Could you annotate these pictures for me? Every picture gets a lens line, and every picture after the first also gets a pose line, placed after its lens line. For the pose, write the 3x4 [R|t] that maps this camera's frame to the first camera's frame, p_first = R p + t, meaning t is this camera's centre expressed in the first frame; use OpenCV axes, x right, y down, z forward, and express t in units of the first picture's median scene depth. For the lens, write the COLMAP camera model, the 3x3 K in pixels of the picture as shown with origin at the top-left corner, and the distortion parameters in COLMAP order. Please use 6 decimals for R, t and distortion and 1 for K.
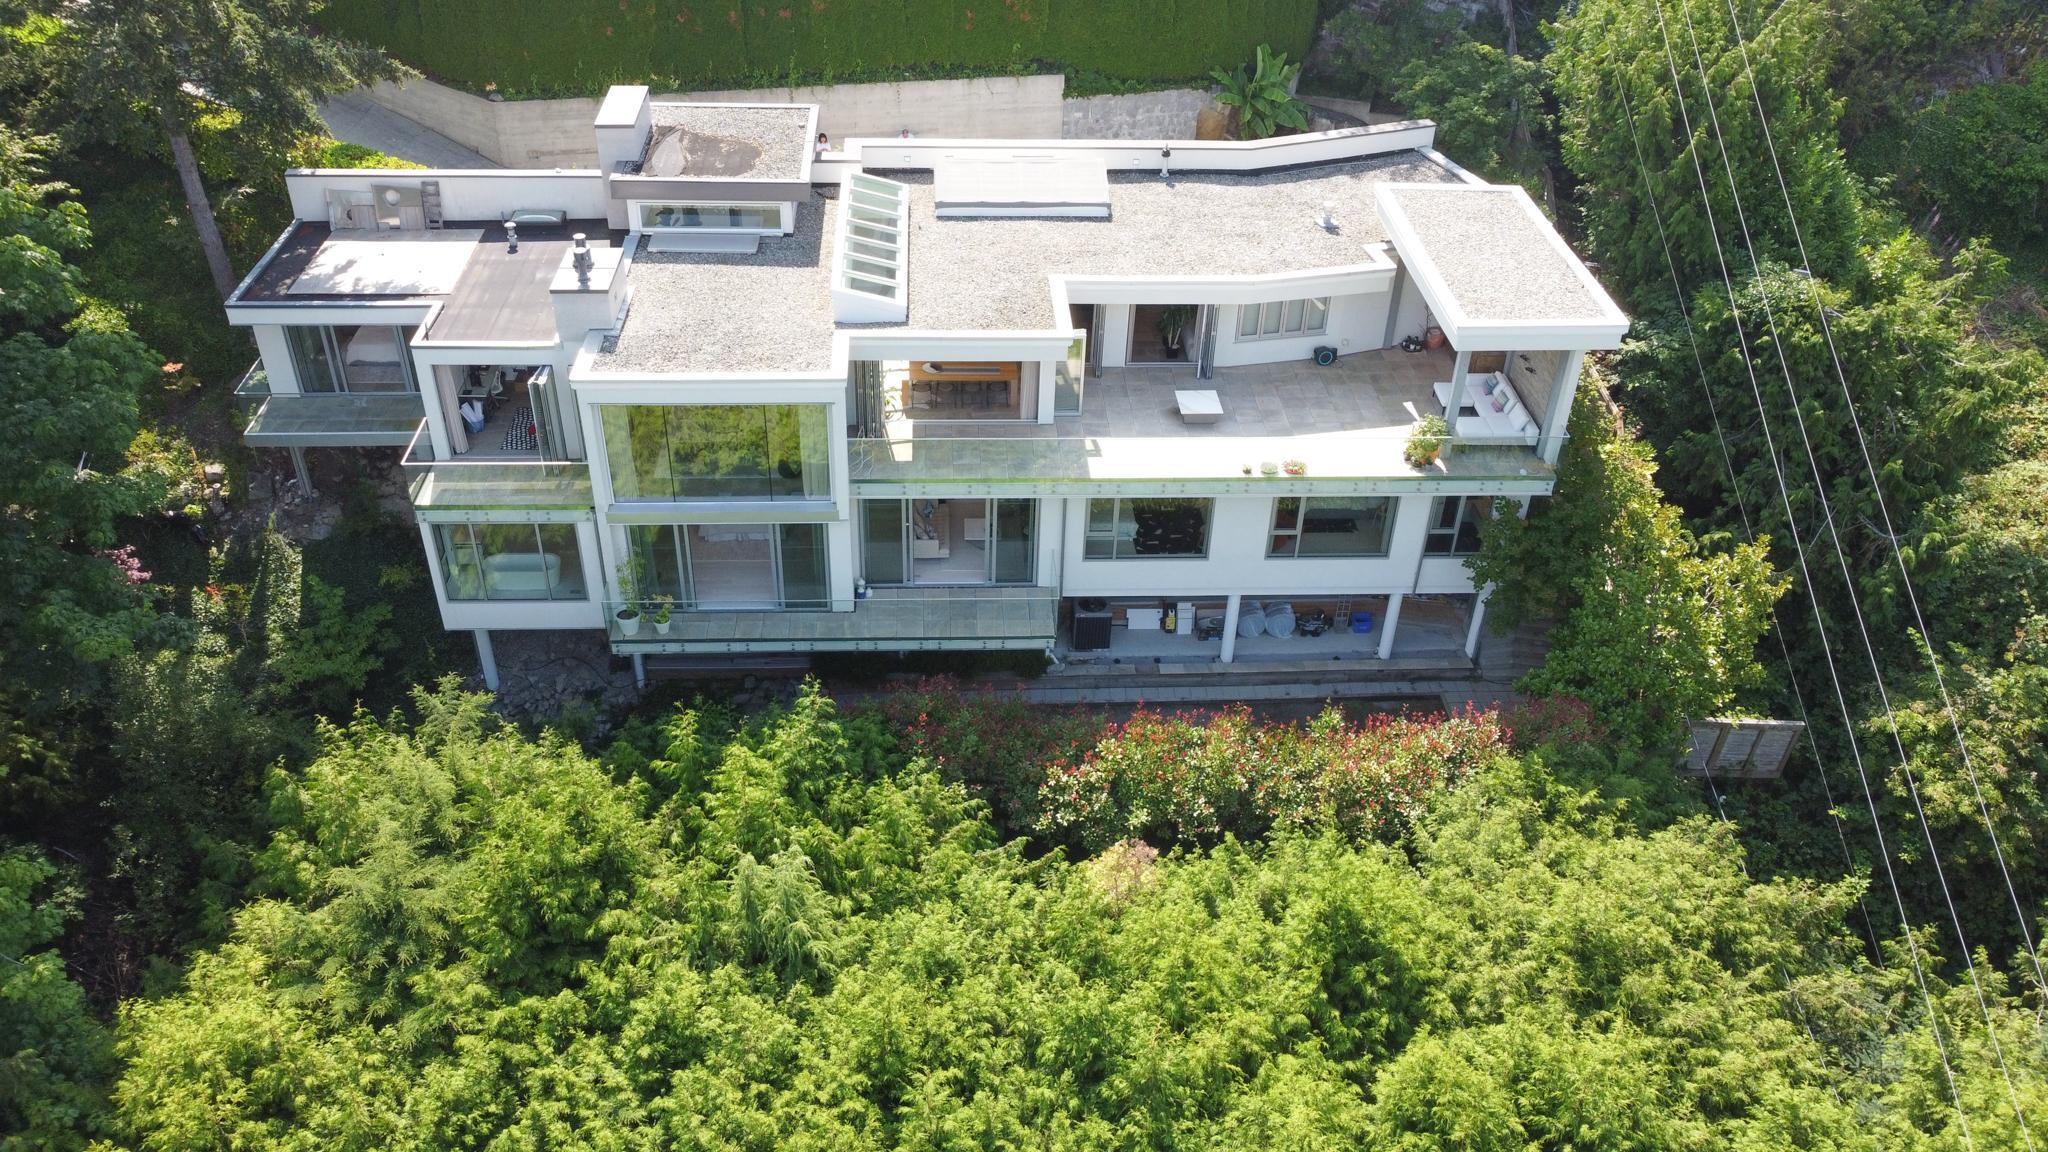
lens RADIAL K [[1556.9, 0, 1020.8], [0, 1556.9, 577.0], [0, 0, 1]] dist [-0.010412, 0.002283]
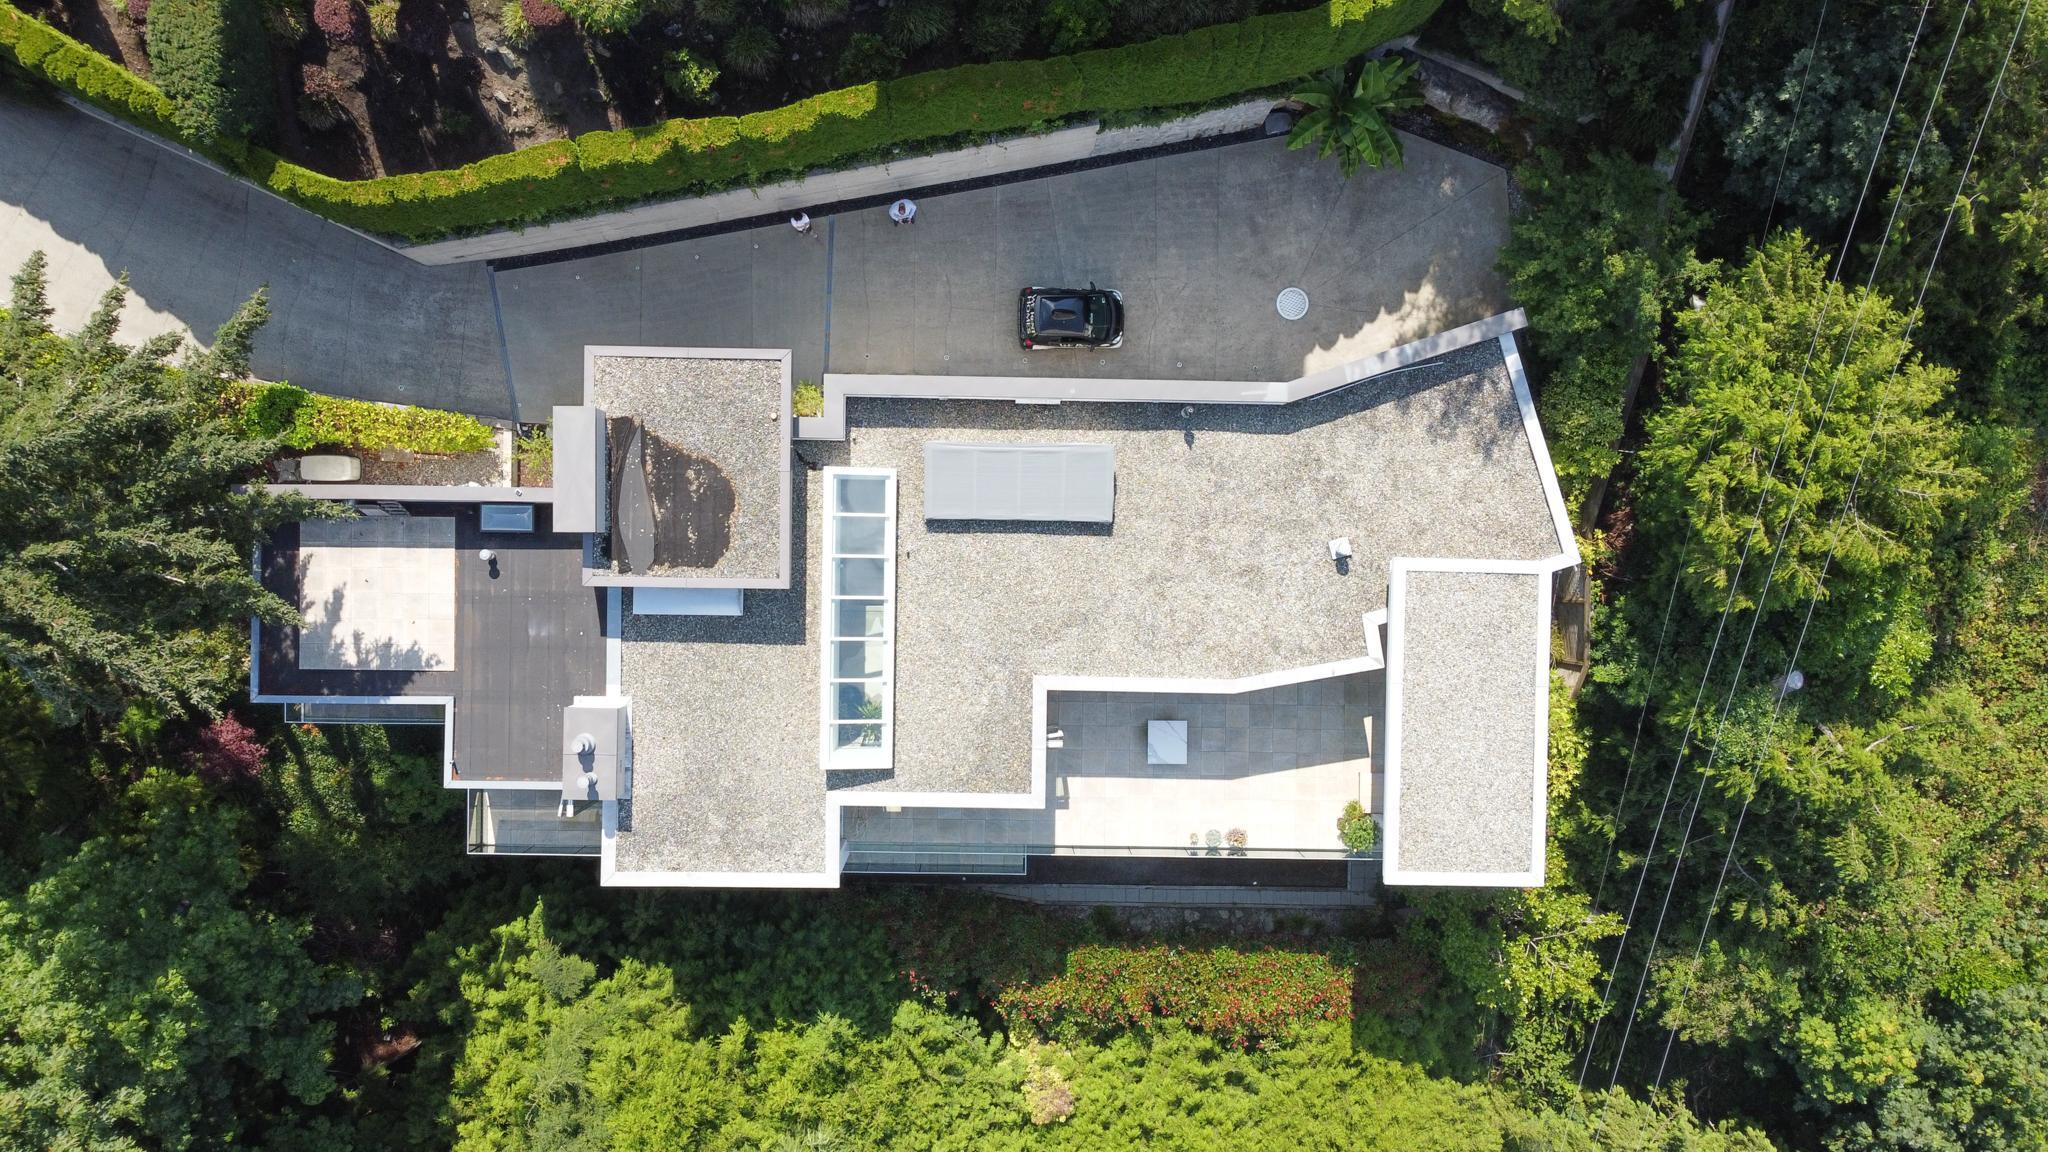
lens RADIAL K [[1556.9, 0, 1020.8], [0, 1556.9, 577.0], [0, 0, 1]] dist [-0.010412, 0.002283]
pose [[0.997804, 0.066234, -0.000436, 0.006392], [-0.038614, 0.587030, 0.808644, -1.079702], [0.053816, -0.806851, 0.588298, 0.464889]]
